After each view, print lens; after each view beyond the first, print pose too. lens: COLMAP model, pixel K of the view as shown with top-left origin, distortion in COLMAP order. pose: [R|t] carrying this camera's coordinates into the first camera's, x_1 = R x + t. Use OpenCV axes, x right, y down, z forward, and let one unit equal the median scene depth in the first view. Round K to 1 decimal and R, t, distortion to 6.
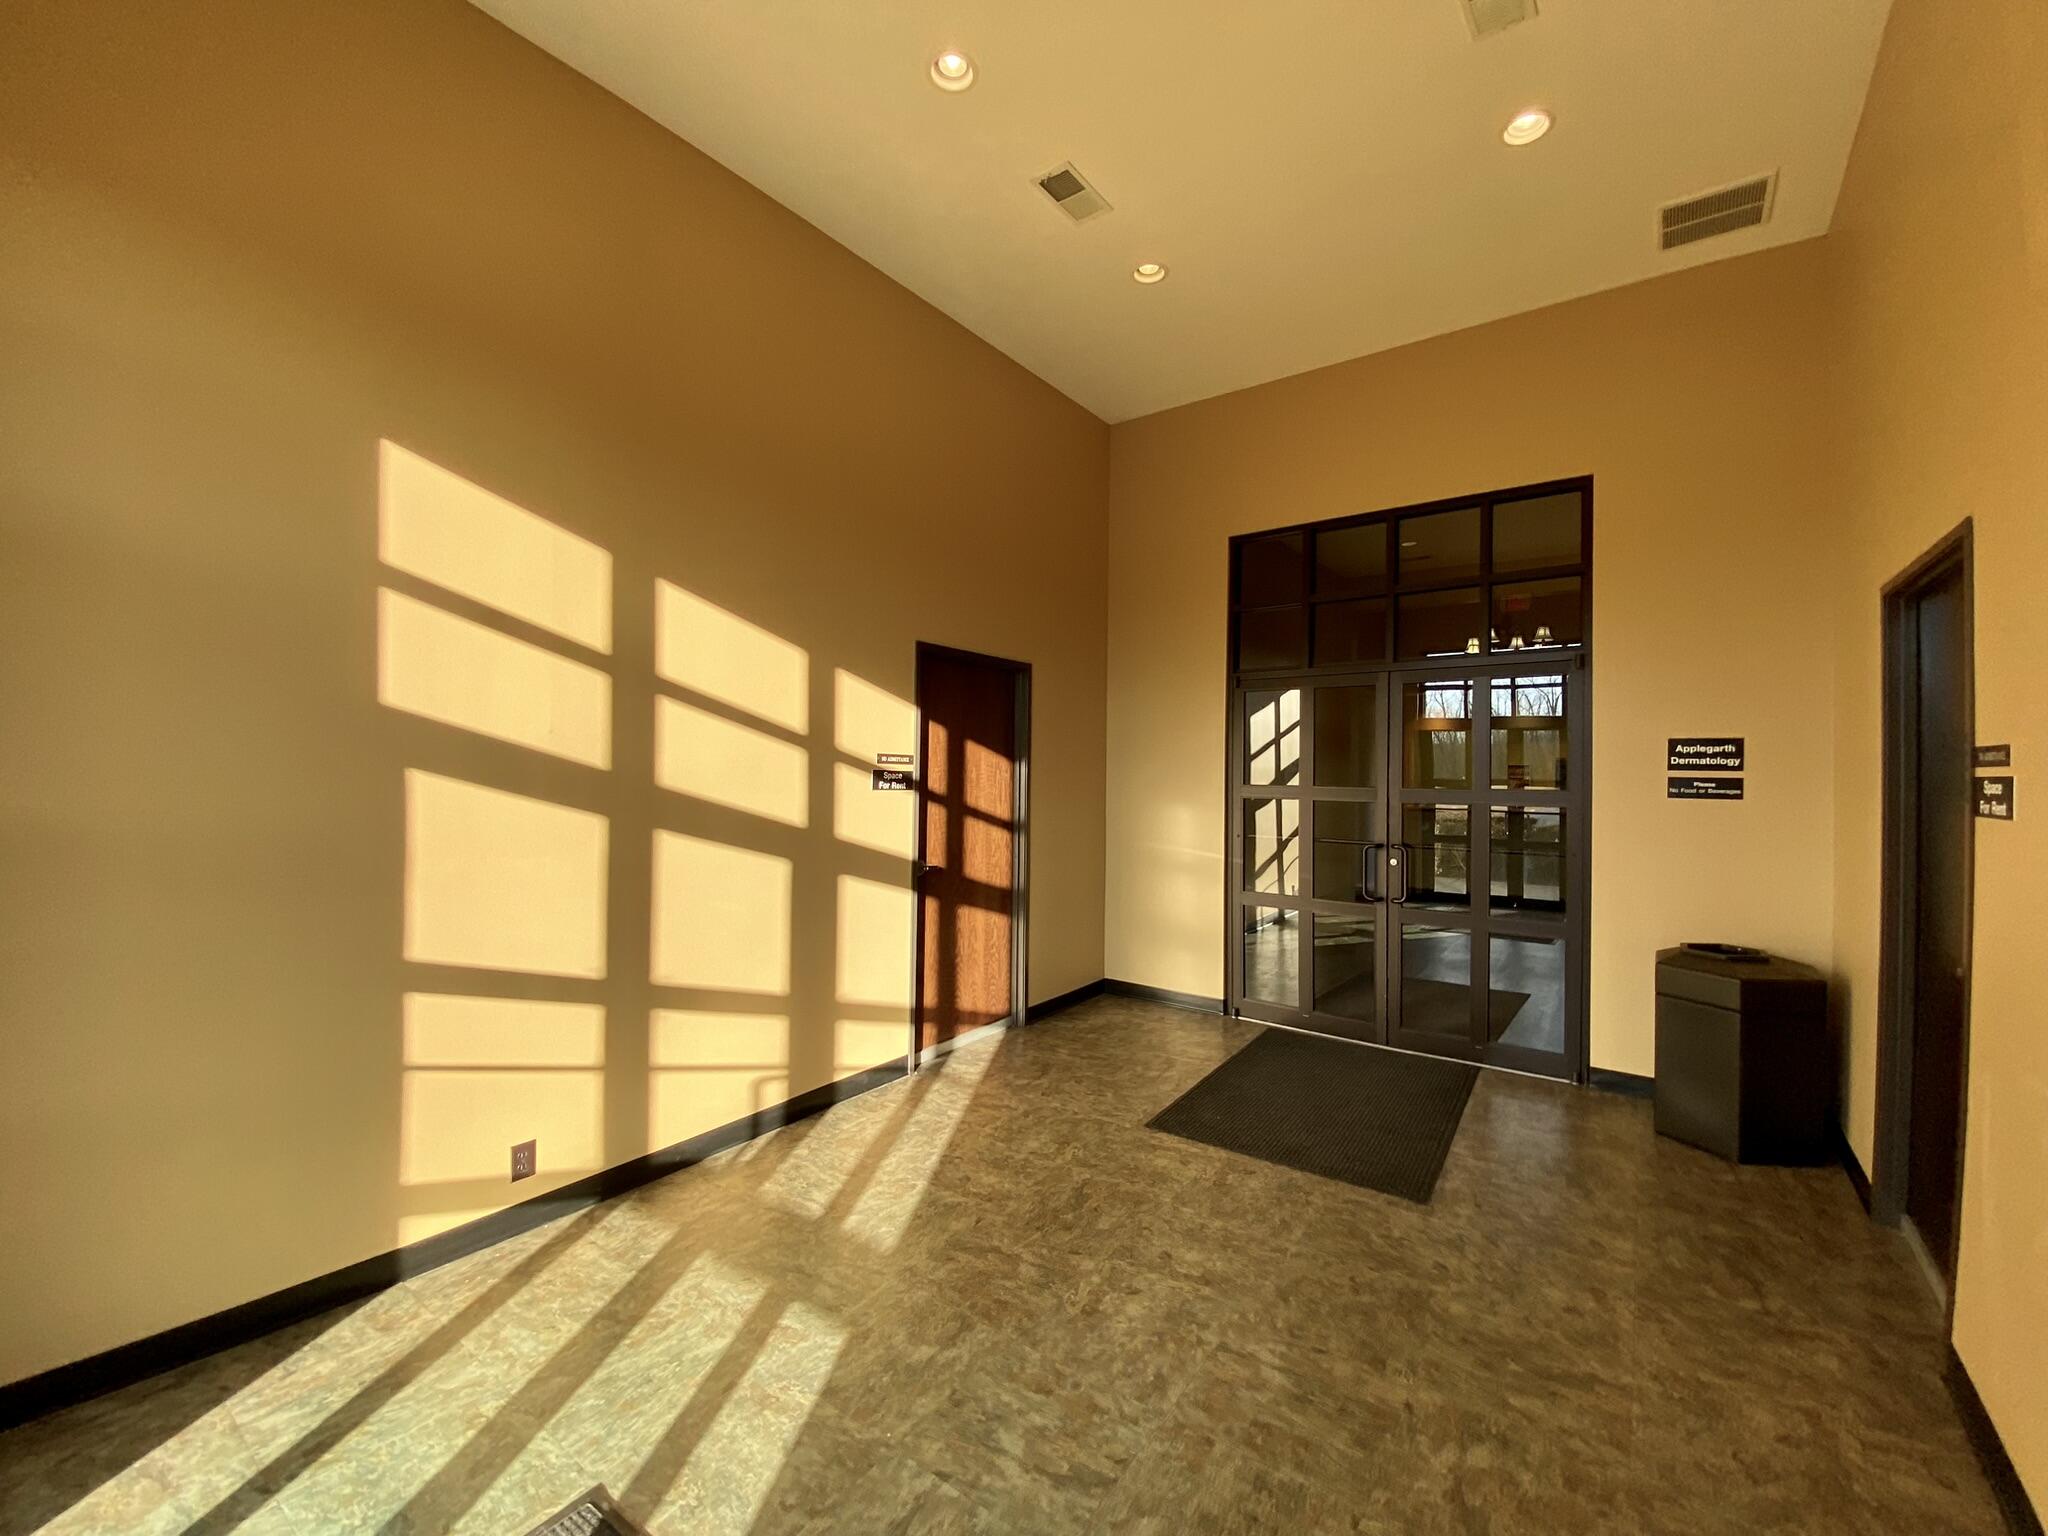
lens RADIAL K [[831.4, 0, 1024.0], [0, 831.4, 768.0], [0, 0, 1]] dist [0.022895, -0.020515]
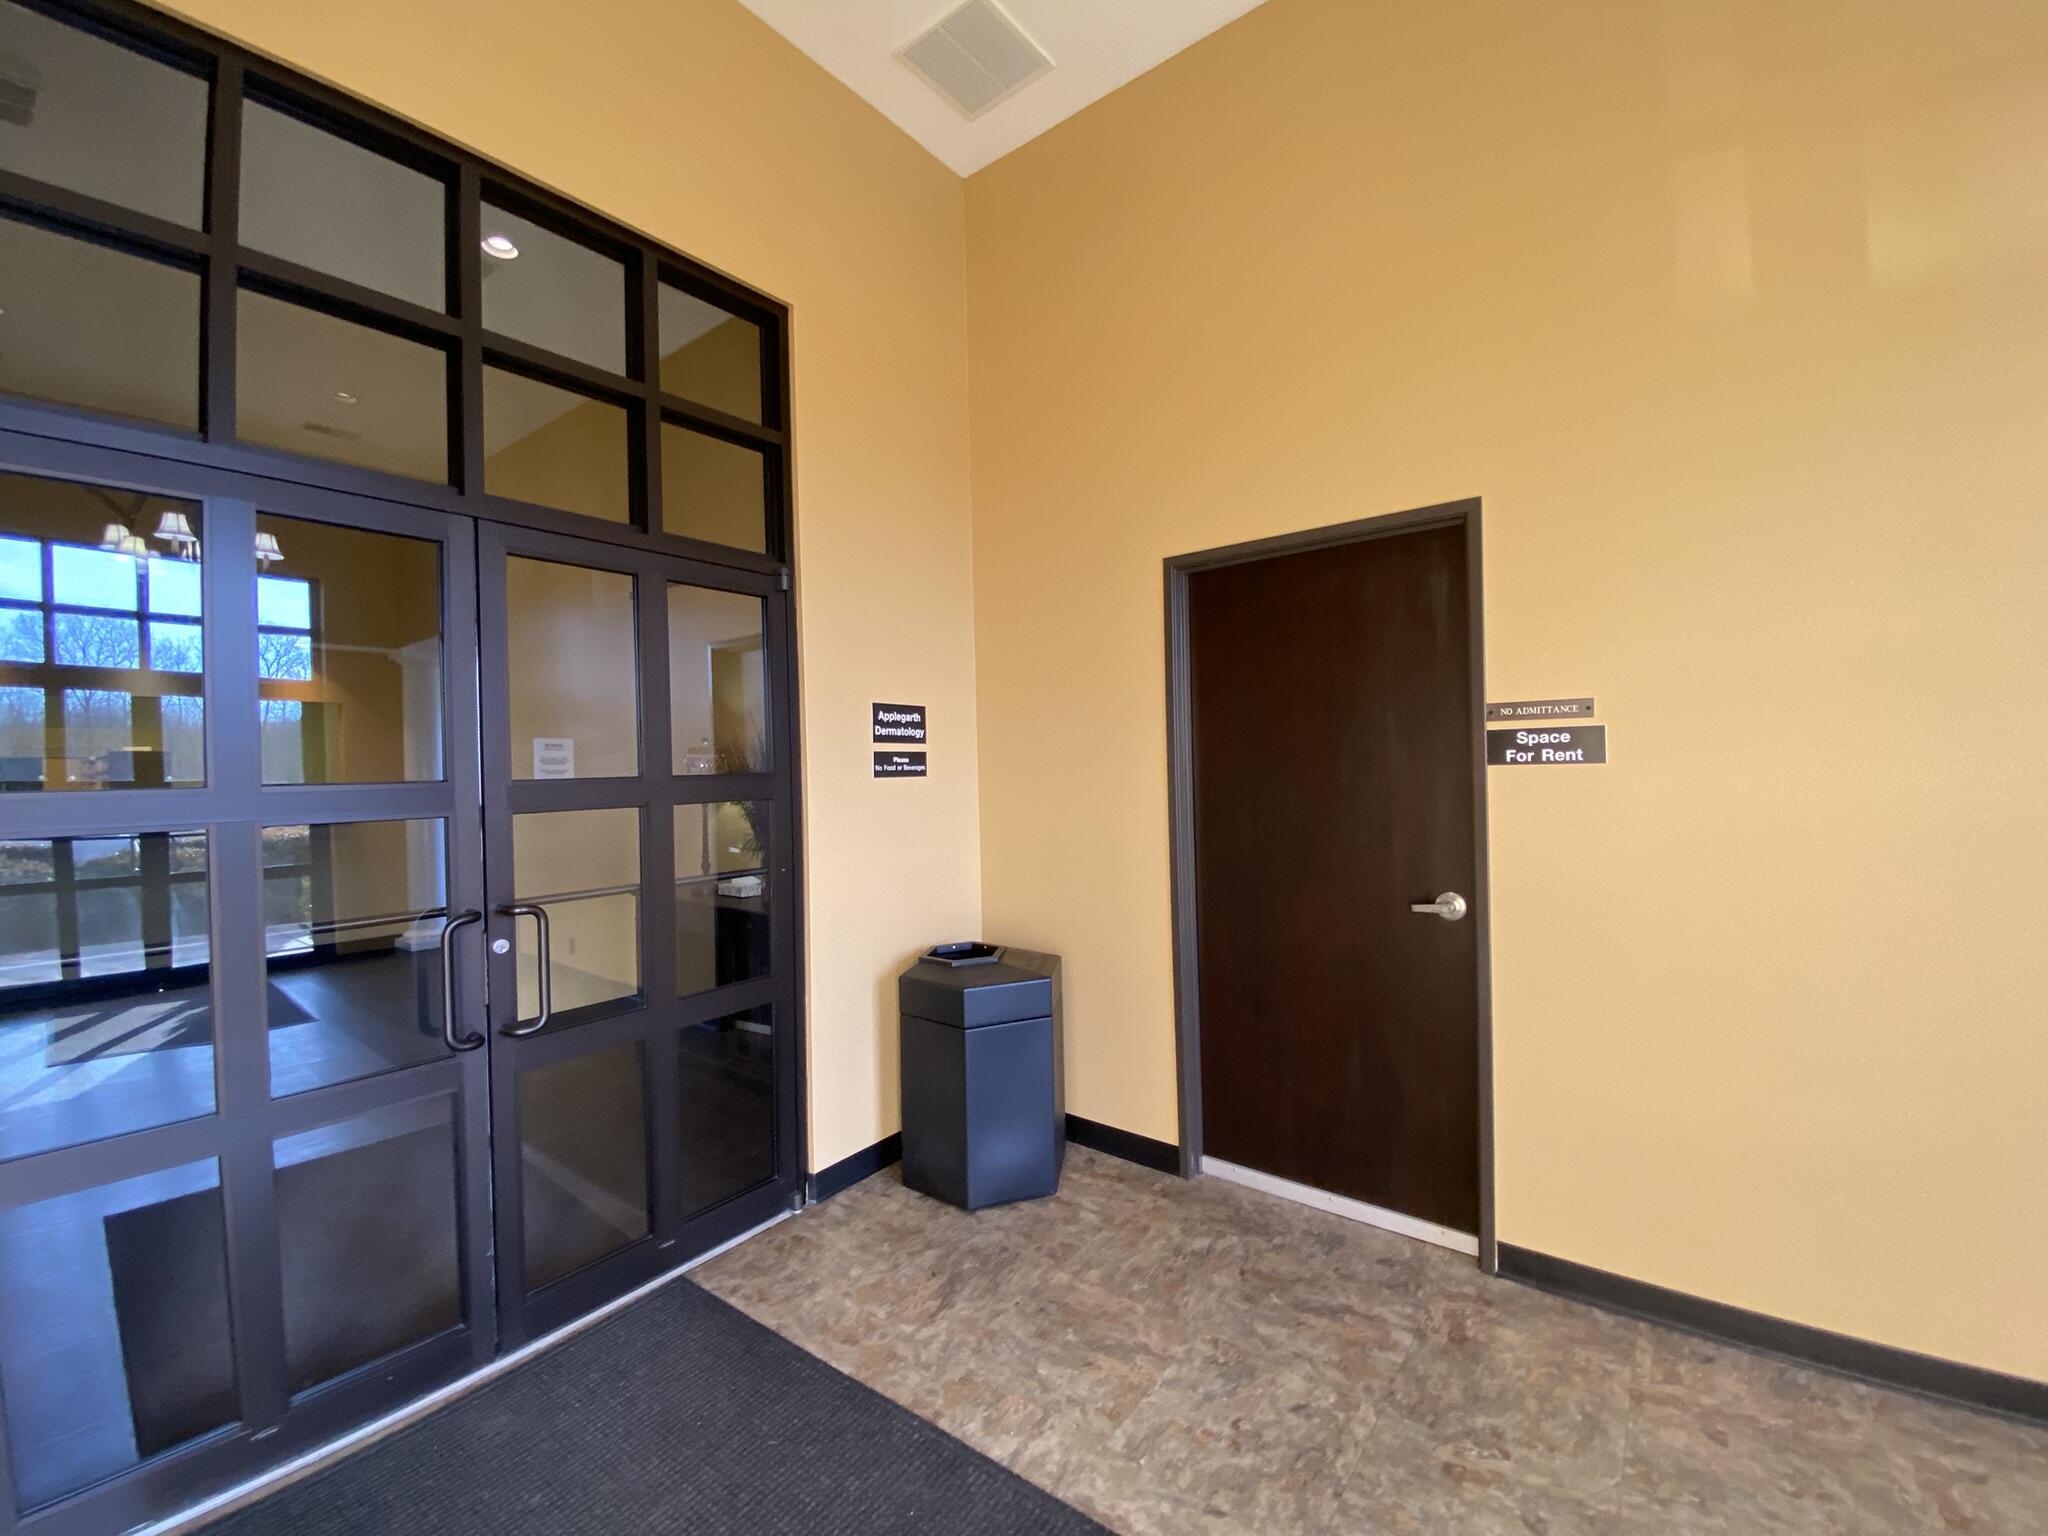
lens RADIAL K [[831.4, 0, 1024.0], [0, 831.4, 768.0], [0, 0, 1]] dist [0.022895, -0.020515]
pose [[0.012964, -0.015578, 0.999795, -0.003675], [0.012004, 0.999809, 0.015423, 0.016238], [-0.999844, 0.011802, 0.013149, 0.865856]]
